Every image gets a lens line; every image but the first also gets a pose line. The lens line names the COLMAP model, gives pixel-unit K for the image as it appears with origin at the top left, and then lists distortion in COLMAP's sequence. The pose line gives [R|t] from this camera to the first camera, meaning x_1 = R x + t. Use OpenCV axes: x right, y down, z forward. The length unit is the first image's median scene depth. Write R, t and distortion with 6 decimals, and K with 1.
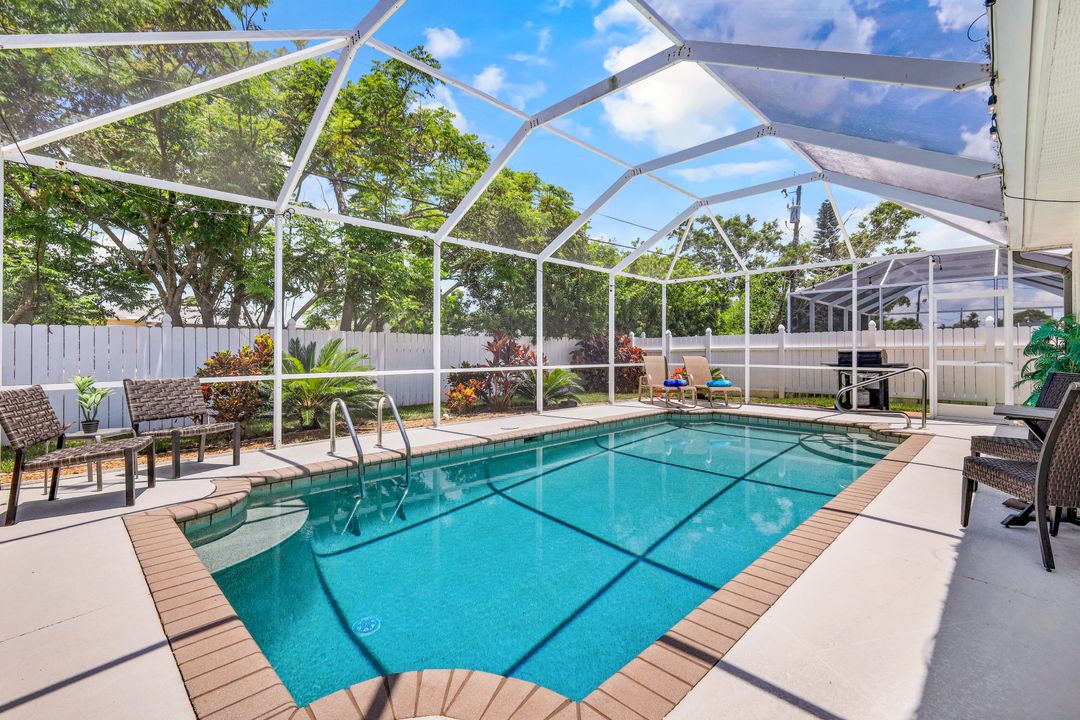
lens RADIAL K [[472.7, 0, 542.3], [0, 472.7, 361.1], [0, 0, 1]] dist [0.000434, 0.000323]
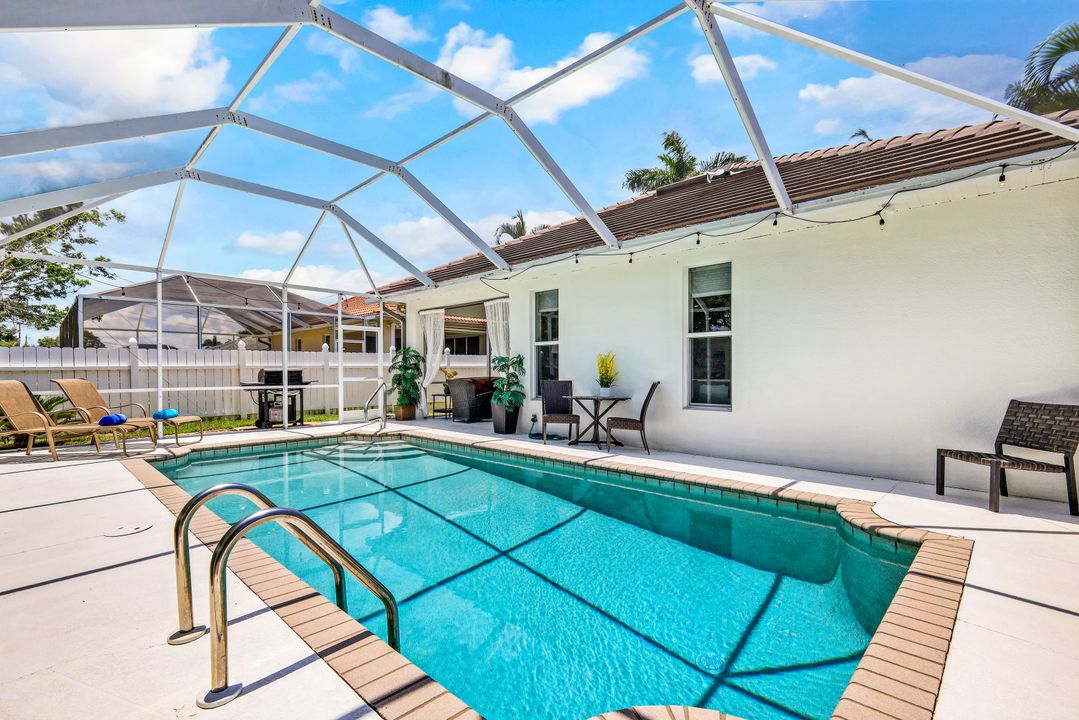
lens RADIAL K [[472.3, 0, 541.8], [0, 472.3, 361.1], [0, 0, 1]] dist [0.000434, 0.000323]
pose [[0.000418, 0.017244, 0.999851, -0.412318], [0.028503, 0.999445, -0.017249, -0.006839], [-0.999594, 0.028506, -0.000074, 0.420814]]
